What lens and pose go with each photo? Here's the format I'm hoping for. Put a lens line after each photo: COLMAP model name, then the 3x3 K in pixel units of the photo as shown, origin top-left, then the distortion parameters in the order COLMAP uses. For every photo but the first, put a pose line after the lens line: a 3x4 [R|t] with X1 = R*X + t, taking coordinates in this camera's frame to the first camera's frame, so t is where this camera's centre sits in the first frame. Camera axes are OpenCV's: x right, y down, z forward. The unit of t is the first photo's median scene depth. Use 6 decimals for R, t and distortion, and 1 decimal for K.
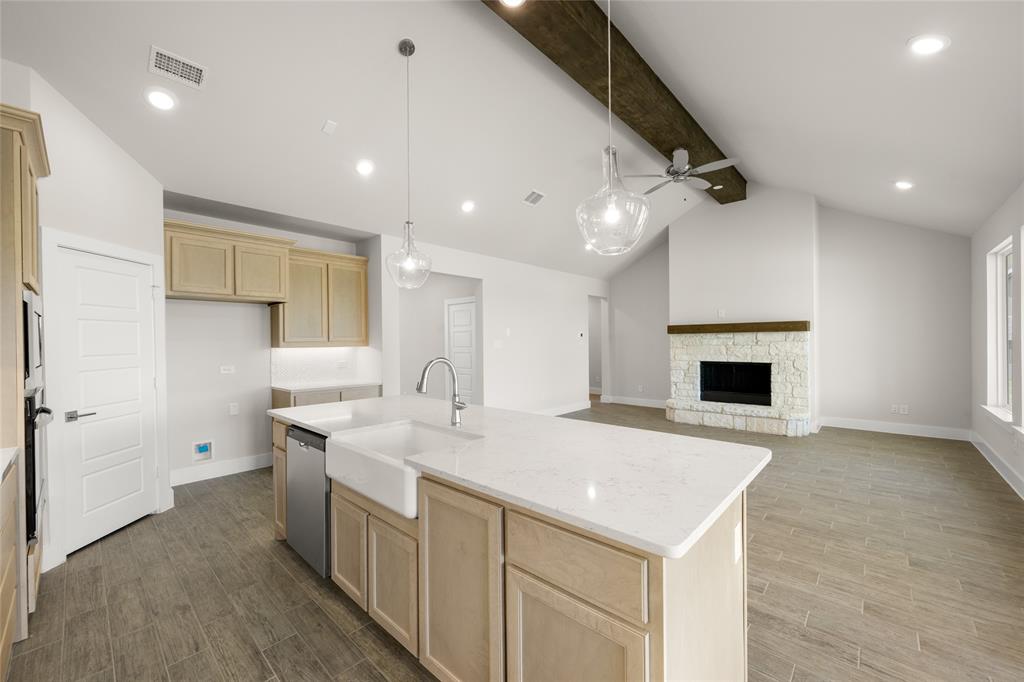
lens RADIAL K [[400.3, 0, 512.0], [0, 400.3, 341.0], [0, 0, 1]] dist [-0.000844, -0.000021]
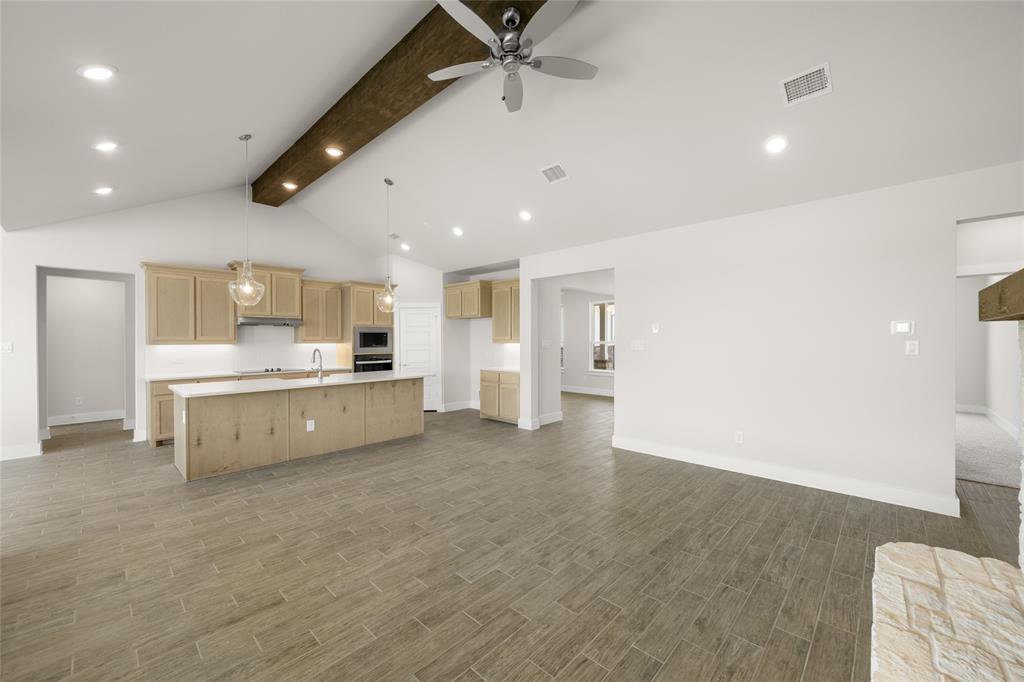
lens RADIAL K [[400.3, 0, 512.0], [0, 400.3, 341.0], [0, 0, 1]] dist [-0.000844, -0.000021]
pose [[-0.017975, 0.014493, -0.999733, 0.799813], [0.004939, 0.999884, 0.014406, -0.011835], [0.999826, -0.004679, -0.018045, 0.808615]]
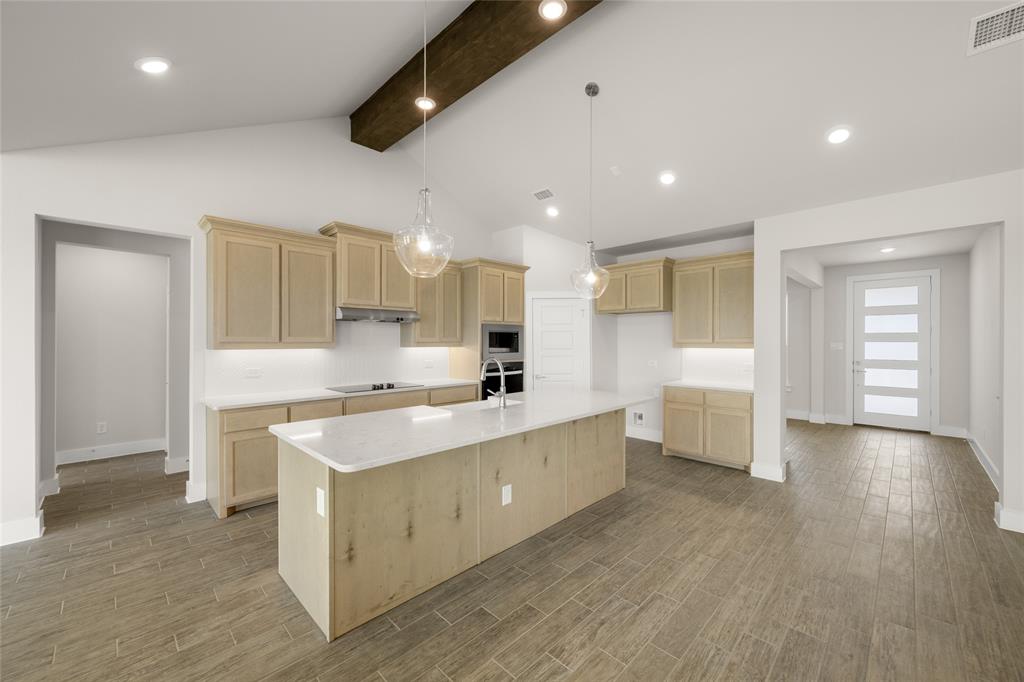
lens RADIAL K [[400.3, 0, 512.0], [0, 400.3, 341.0], [0, 0, 1]] dist [-0.000844, -0.000021]
pose [[-0.039821, 0.009161, -0.999165, 0.457134], [0.001758, 0.999957, 0.009099, -0.010637], [0.999205, -0.001395, -0.039836, 0.413029]]
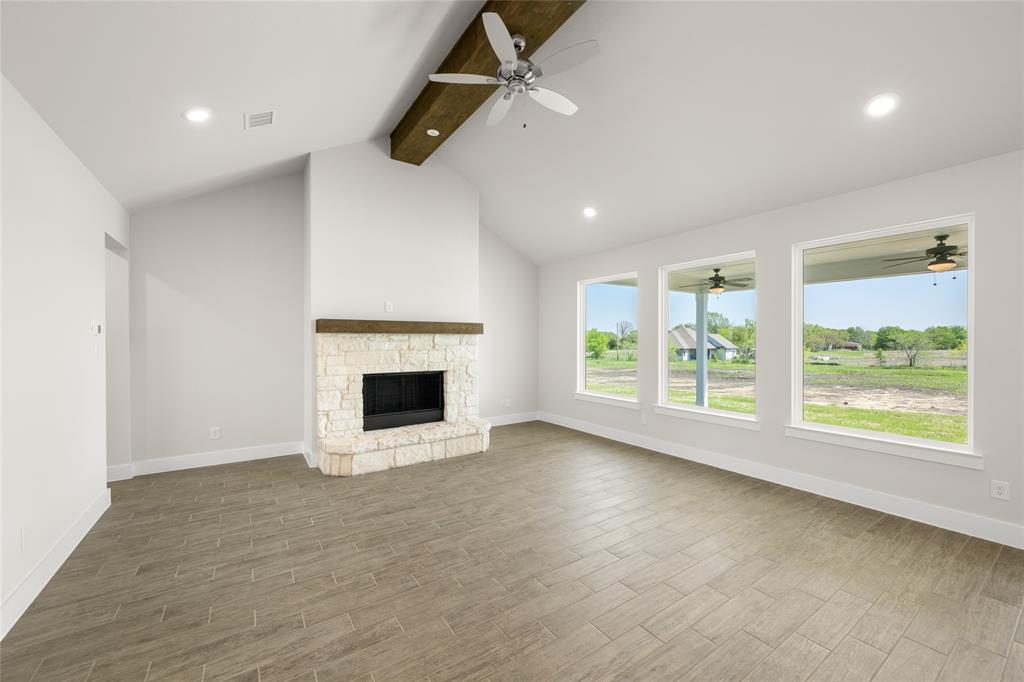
lens RADIAL K [[400.3, 0, 512.0], [0, 400.3, 341.0], [0, 0, 1]] dist [-0.000844, -0.000021]
pose [[0.234818, 0.006210, 0.972020, -0.153996], [-0.002611, 0.999980, -0.005758, -0.003228], [-0.972036, -0.001186, 0.234829, 0.686992]]
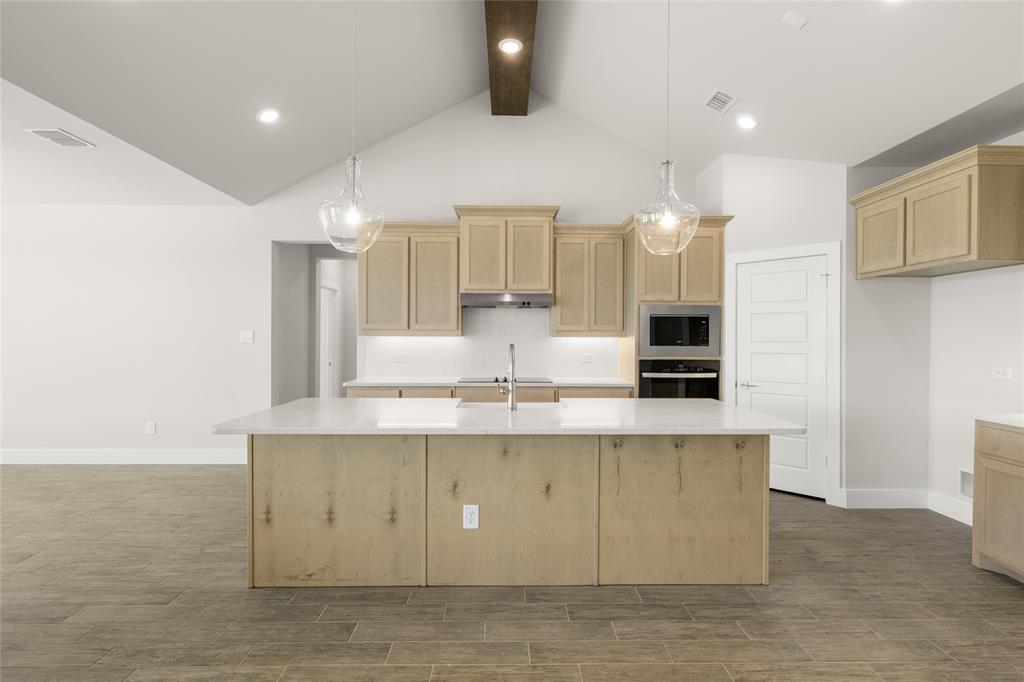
lens RADIAL K [[483.7, 0, 512.0], [0, 483.7, 341.0], [0, 0, 1]] dist [0.001626, 0.000208]
pose [[-0.726846, 0.009927, -0.686728, 0.273544], [0.002576, 0.999928, 0.011728, 0.006391], [0.686795, 0.006756, -0.726819, 0.725896]]
